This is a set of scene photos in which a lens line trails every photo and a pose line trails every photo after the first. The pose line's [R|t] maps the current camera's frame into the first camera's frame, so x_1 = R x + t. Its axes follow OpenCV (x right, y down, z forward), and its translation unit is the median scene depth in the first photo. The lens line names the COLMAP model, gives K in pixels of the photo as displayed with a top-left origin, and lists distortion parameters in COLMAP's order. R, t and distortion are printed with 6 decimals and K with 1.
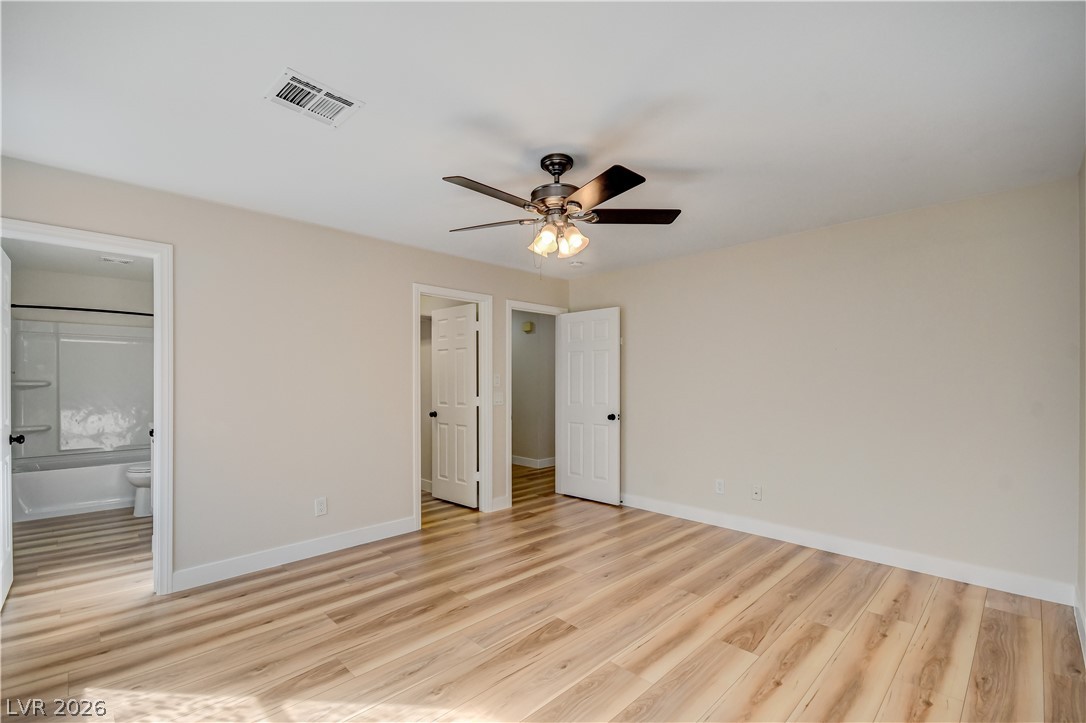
lens RADIAL K [[474.8, 0, 538.8], [0, 474.8, 378.8], [0, 0, 1]] dist [0.007492, -0.000004]
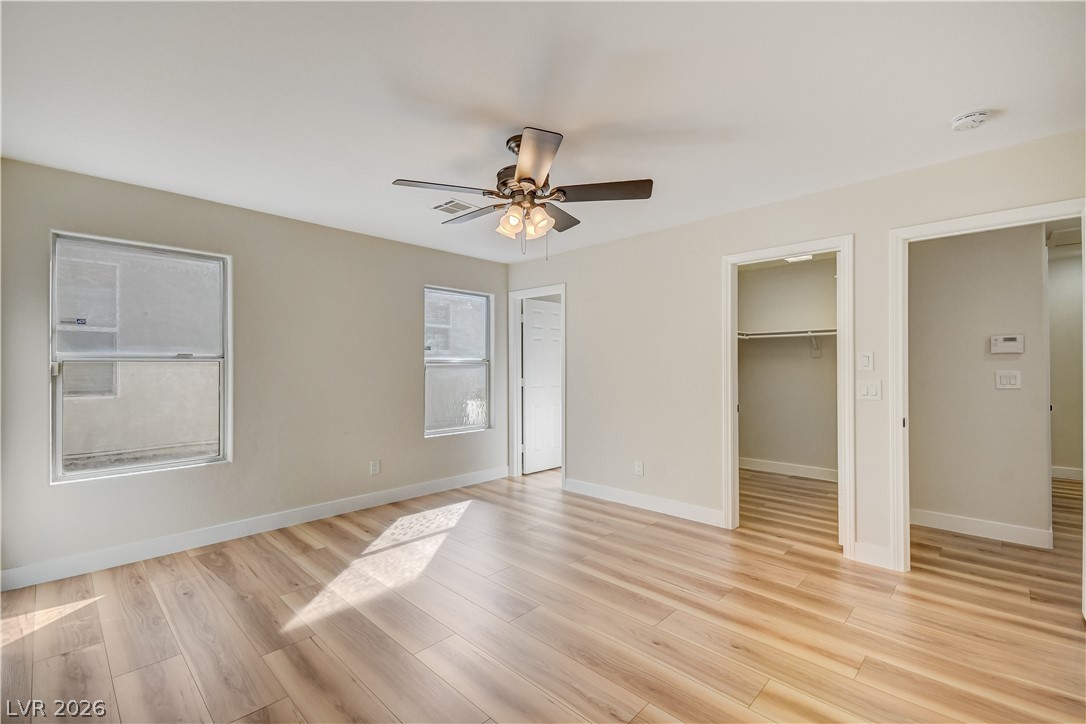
lens RADIAL K [[481.5, 0, 543.1], [0, 481.5, 361.5], [0, 0, 1]] dist [0.040479, 0.000160]
pose [[0.012582, -0.008605, -0.999884, 1.032757], [0.012691, 0.999884, -0.008446, 0.008062], [0.999840, -0.012583, 0.012690, 0.999122]]
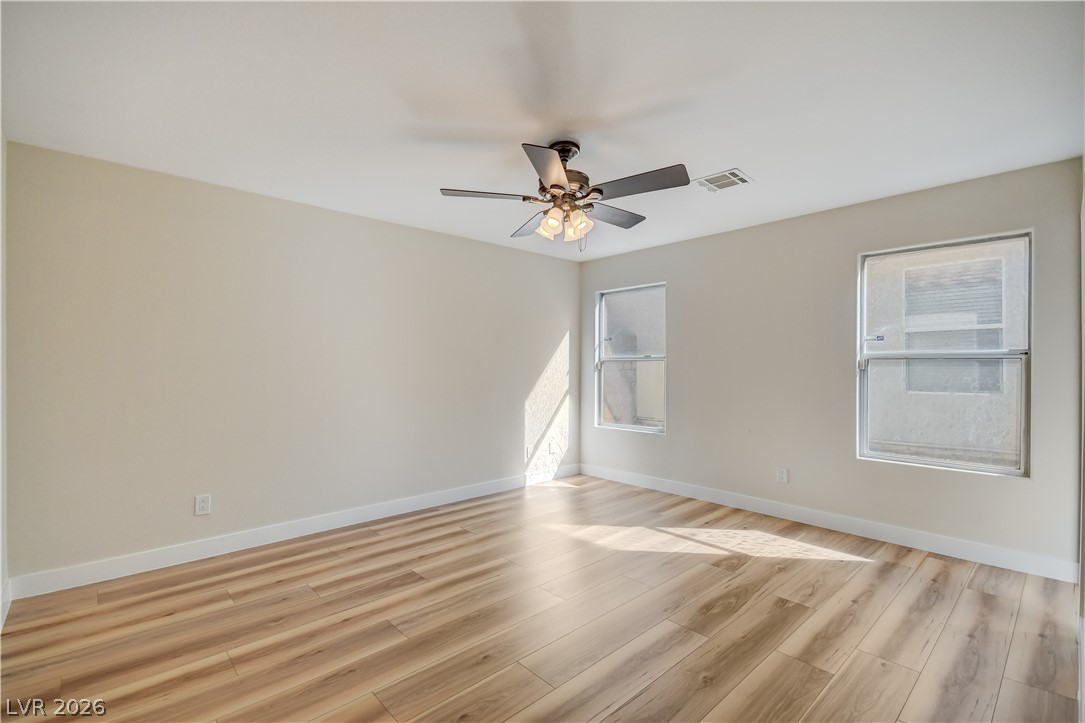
lens RADIAL K [[477.1, 0, 521.8], [0, 477.1, 366.2], [0, 0, 1]] dist [0.001353, 0.000040]
pose [[-0.997364, 0.000749, 0.072554, 0.052449], [0.000178, 0.999969, -0.007878, 0.024360], [-0.072557, -0.007844, -0.997333, 1.982288]]
